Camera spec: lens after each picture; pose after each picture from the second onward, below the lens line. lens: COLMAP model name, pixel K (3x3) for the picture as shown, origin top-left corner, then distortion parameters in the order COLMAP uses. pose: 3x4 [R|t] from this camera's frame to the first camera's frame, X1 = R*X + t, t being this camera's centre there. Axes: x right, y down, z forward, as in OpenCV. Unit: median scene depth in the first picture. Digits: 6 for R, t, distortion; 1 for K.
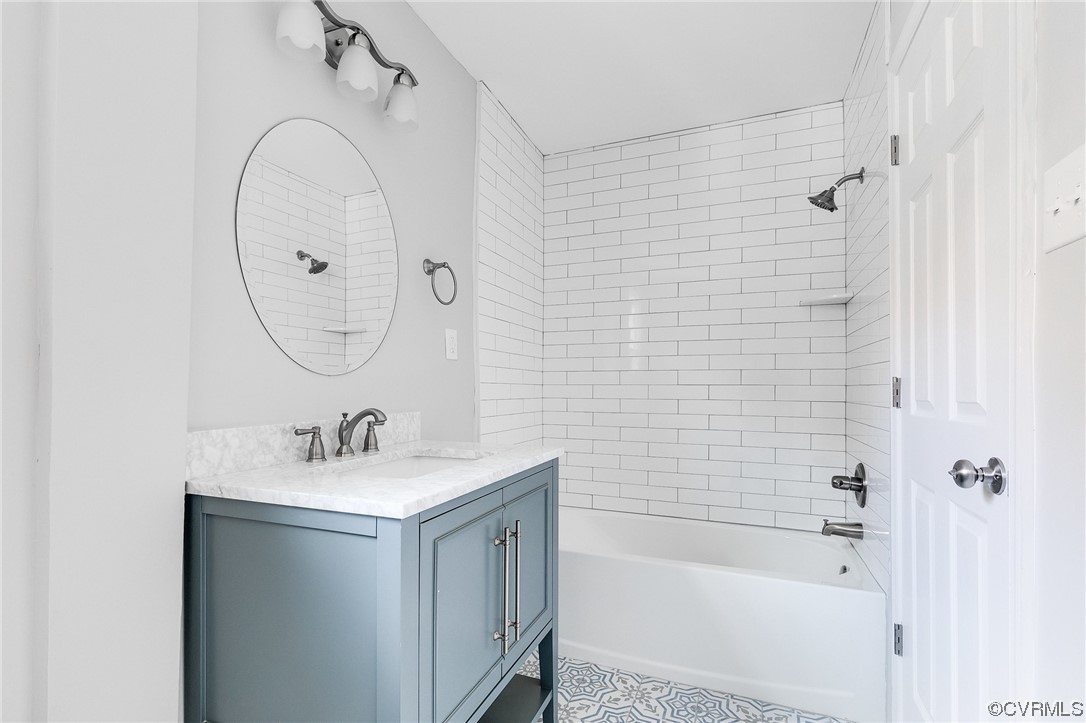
lens RADIAL K [[497.2, 0, 545.3], [0, 497.2, 384.4], [0, 0, 1]] dist [0.004676, -0.000095]
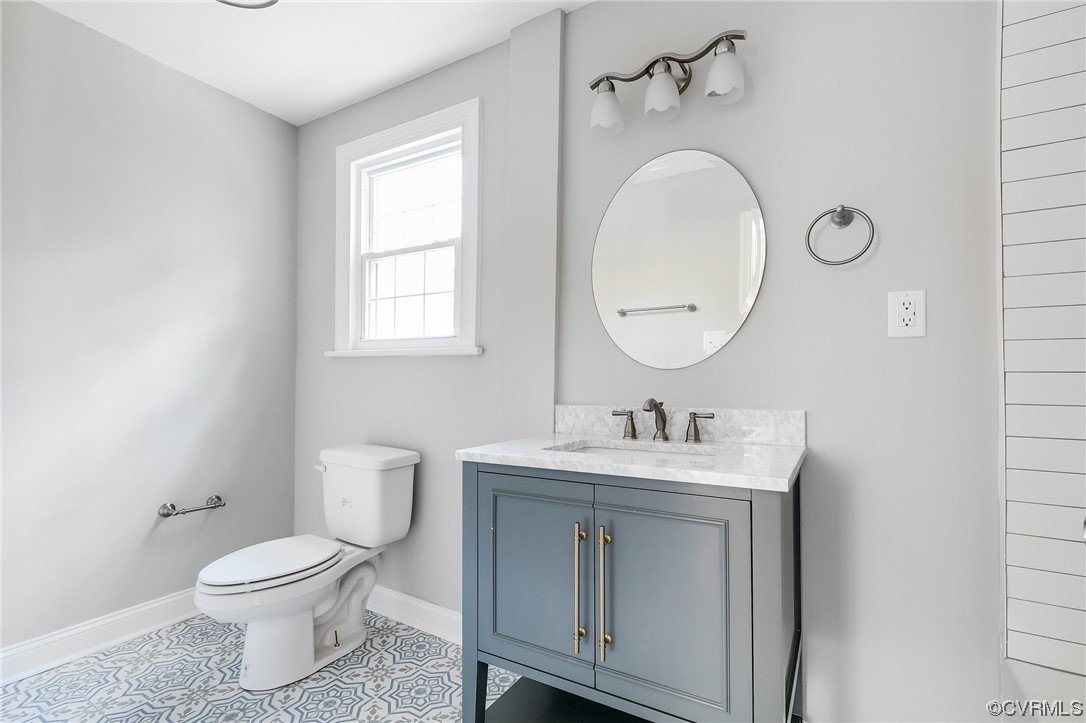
lens RADIAL K [[497.2, 0, 543.3], [0, 497.2, 367.0], [0, 0, 1]] dist [0.004676, -0.000095]
pose [[-0.156445, -0.029819, -0.987236, 0.877715], [0.001747, 0.999534, -0.030467, 0.013210], [0.987685, -0.006491, -0.156320, 1.058805]]
